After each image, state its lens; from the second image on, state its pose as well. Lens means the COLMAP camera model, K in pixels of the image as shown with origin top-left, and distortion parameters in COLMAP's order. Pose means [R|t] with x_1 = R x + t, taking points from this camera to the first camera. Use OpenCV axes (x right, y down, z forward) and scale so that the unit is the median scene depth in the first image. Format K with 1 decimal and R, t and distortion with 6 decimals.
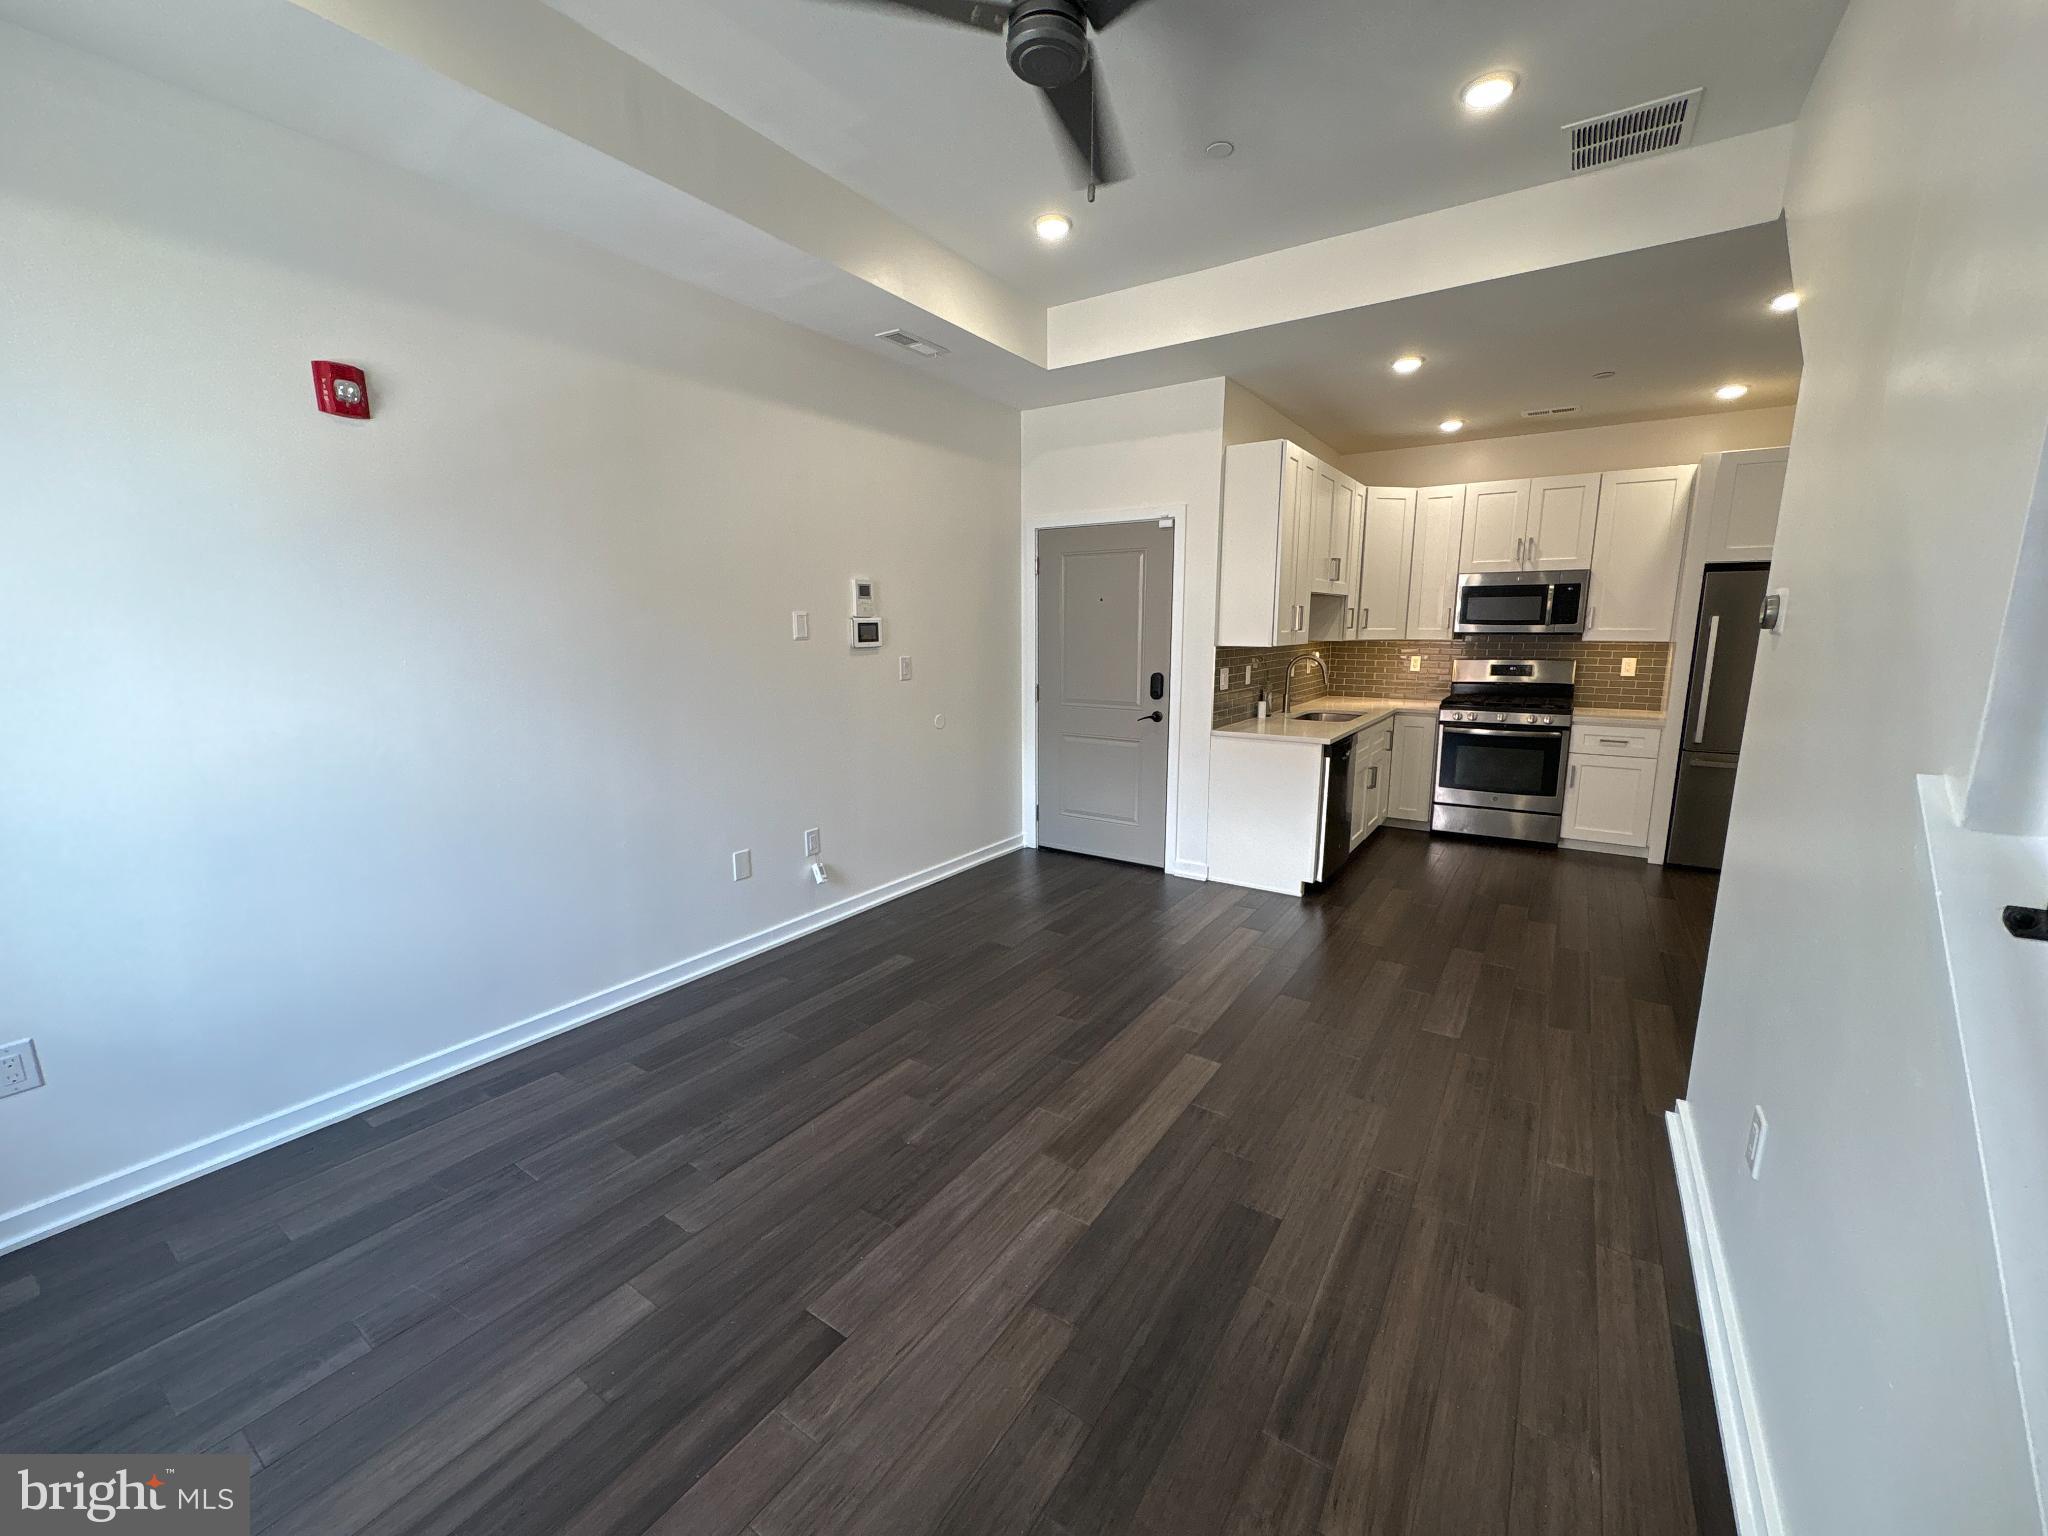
lens RADIAL K [[813.7, 0, 1024.0], [0, 813.7, 768.0], [0, 0, 1]] dist [0.000044, -0.000094]
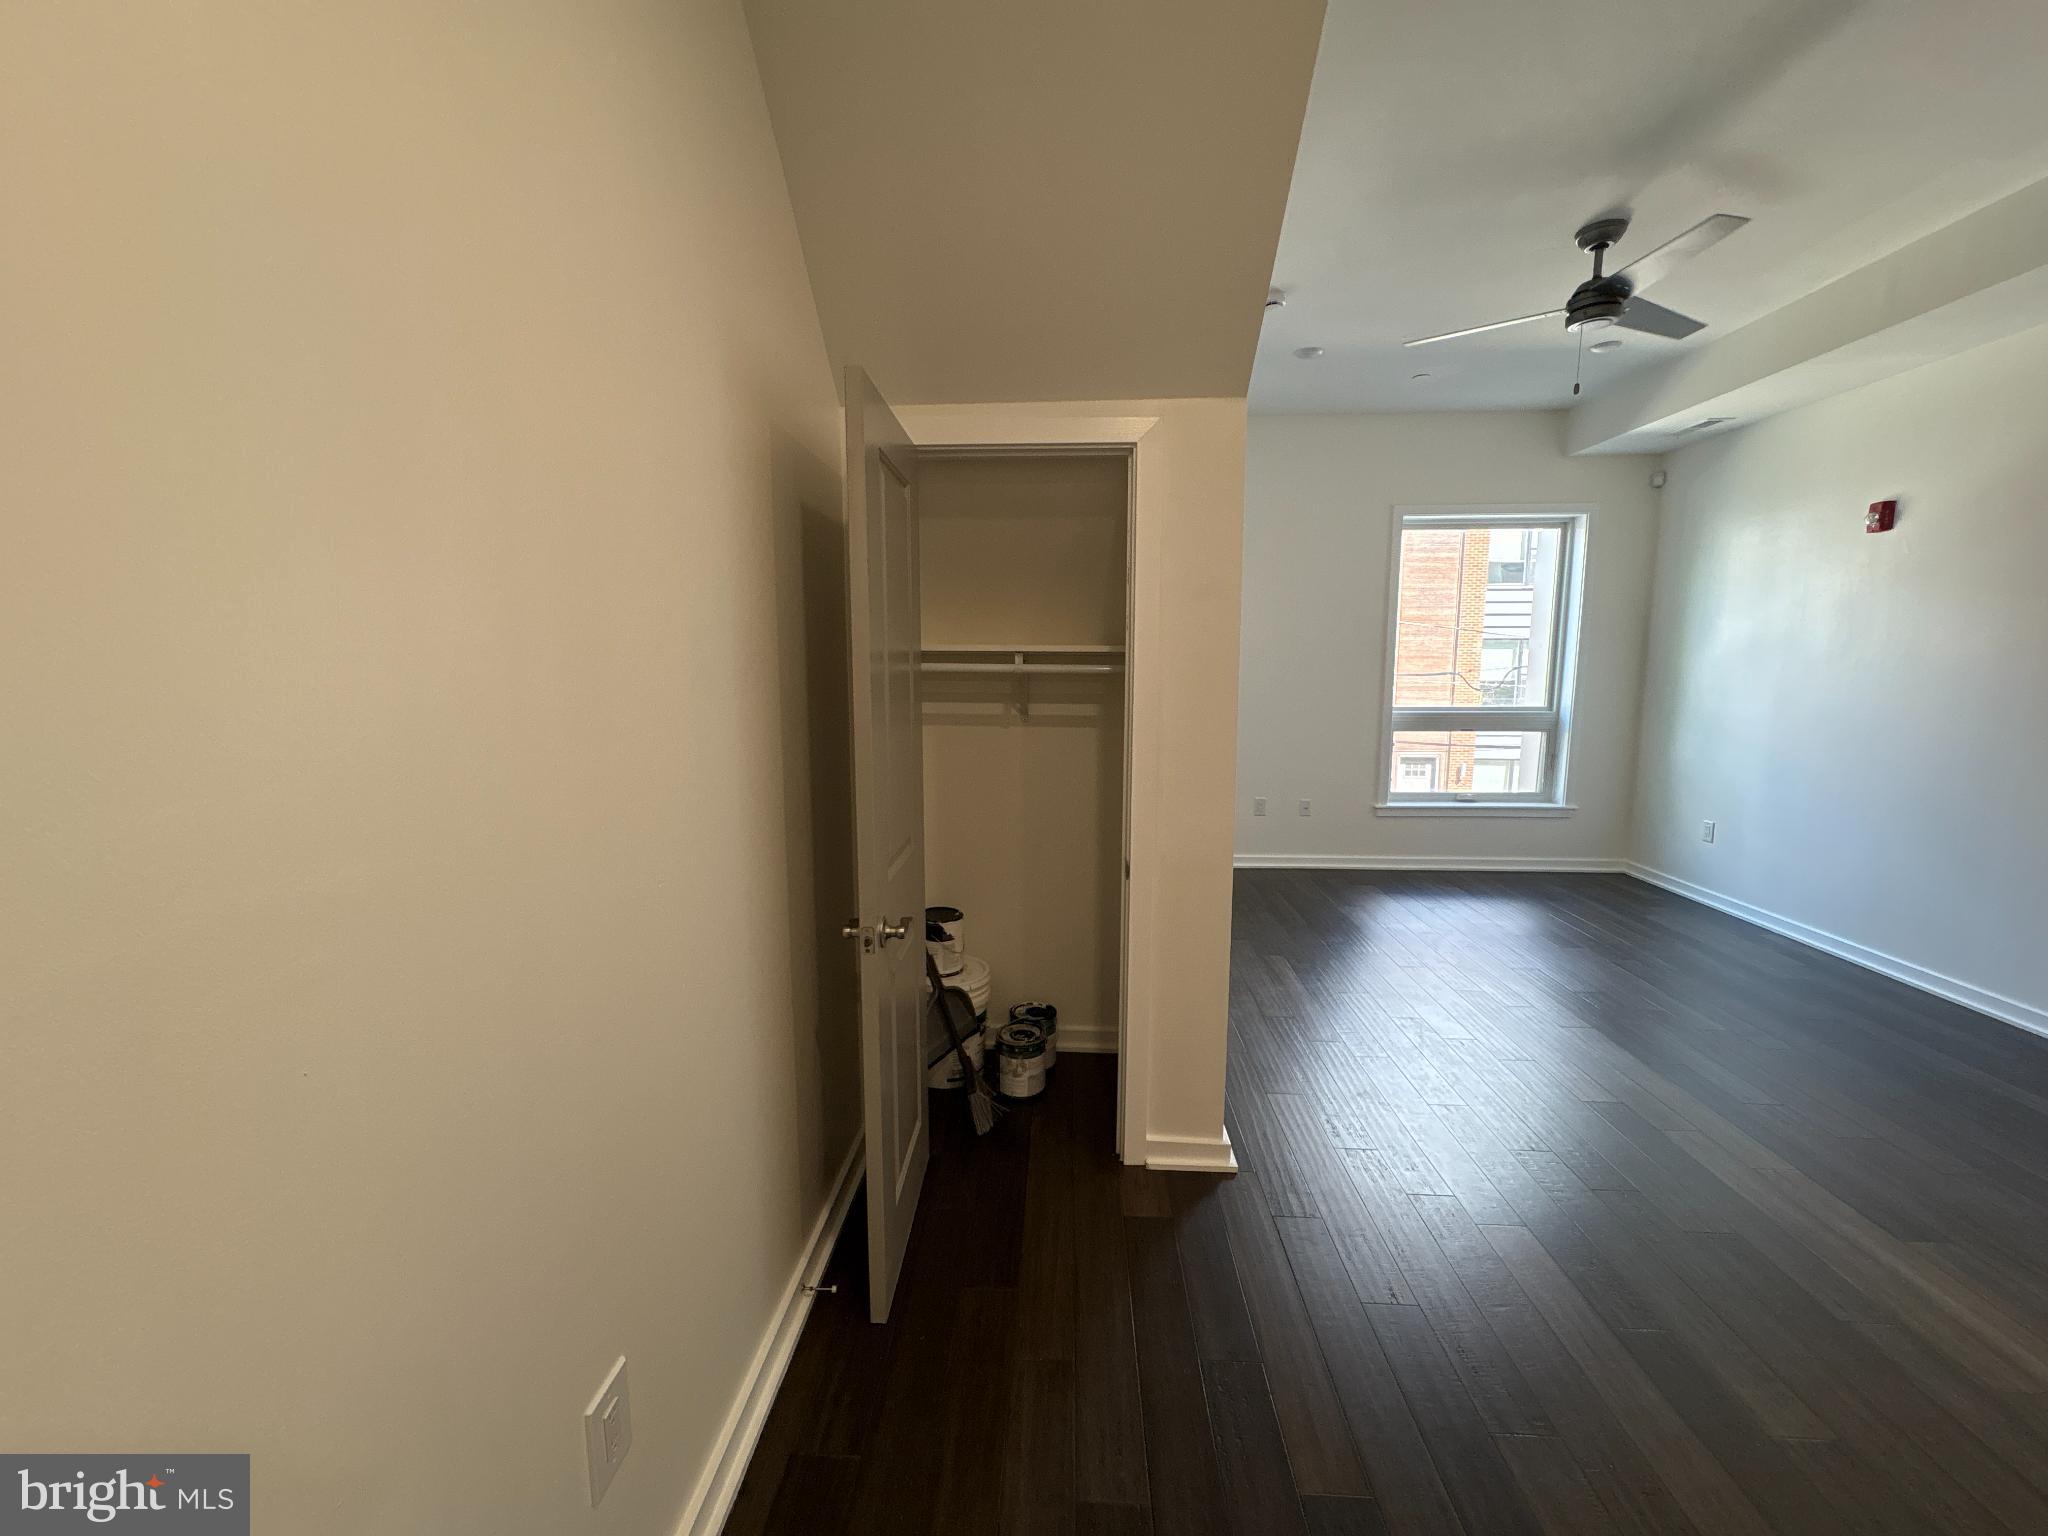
lens RADIAL K [[813.7, 0, 1024.0], [0, 813.7, 768.0], [0, 0, 1]] dist [0.000044, -0.000094]
pose [[-0.860379, 0.069778, -0.504856, 0.694465], [-0.085475, 0.956797, 0.277910, -0.126821], [0.502436, 0.282260, -0.817243, 0.726431]]
